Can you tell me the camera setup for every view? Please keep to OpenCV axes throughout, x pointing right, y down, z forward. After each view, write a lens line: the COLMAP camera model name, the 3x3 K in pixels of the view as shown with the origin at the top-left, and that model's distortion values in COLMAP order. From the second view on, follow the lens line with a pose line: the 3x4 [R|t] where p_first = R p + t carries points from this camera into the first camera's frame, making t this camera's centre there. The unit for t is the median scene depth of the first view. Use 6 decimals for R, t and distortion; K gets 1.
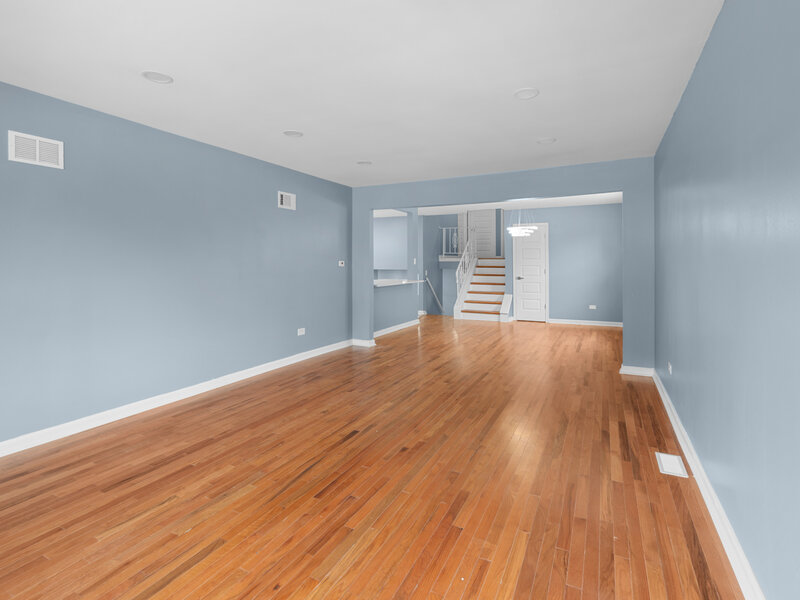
lens RADIAL K [[392.4, 0, 398.6], [0, 392.4, 285.0], [0, 0, 1]] dist [-0.000017, -0.000256]
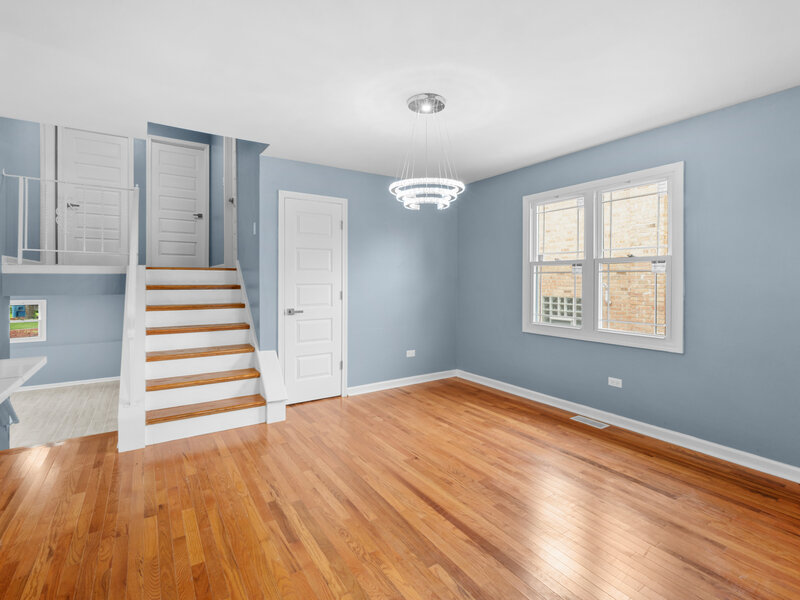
lens RADIAL K [[392.4, 0, 398.6], [0, 392.4, 285.0], [0, 0, 1]] dist [-0.000017, -0.000256]
pose [[0.491738, -0.007944, 0.870707, -0.027324], [0.050822, 0.998516, -0.019592, -0.034226], [-0.869259, 0.053885, 0.491412, 0.687577]]
